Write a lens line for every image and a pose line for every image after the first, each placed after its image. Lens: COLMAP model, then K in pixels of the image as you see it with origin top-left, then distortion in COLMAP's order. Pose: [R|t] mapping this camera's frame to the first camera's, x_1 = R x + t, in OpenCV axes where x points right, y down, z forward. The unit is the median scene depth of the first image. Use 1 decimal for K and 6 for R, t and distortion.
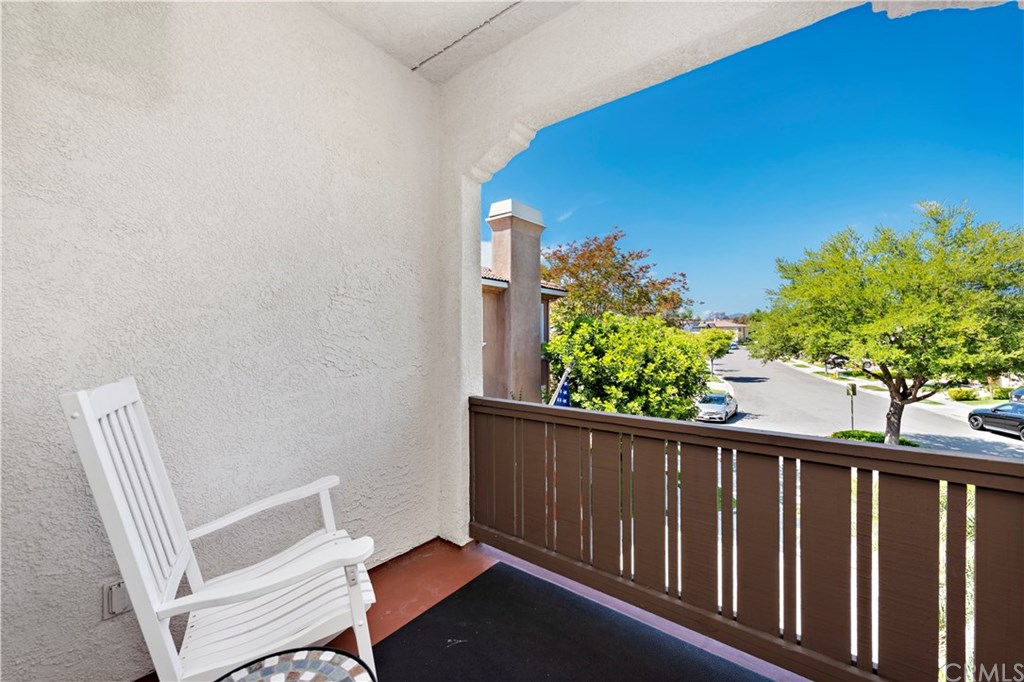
lens RADIAL K [[400.4, 0, 508.7], [0, 400.4, 342.4], [0, 0, 1]] dist [0.018253, -0.004665]
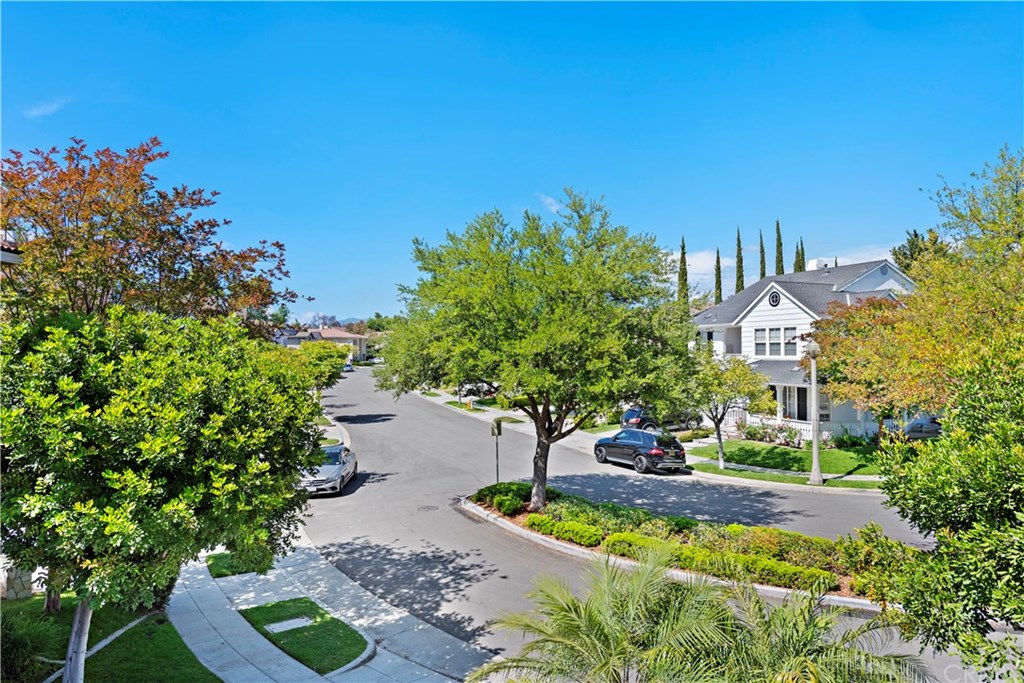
lens RADIAL K [[658.1, 0, 514.7], [0, 658.1, 332.4], [0, 0, 1]] dist [0.002869, -0.000330]
pose [[0.724036, 0.023801, 0.689352, 0.054706], [0.006591, 0.999120, -0.041419, -0.010304], [-0.689731, 0.034532, 0.723242, 0.146383]]
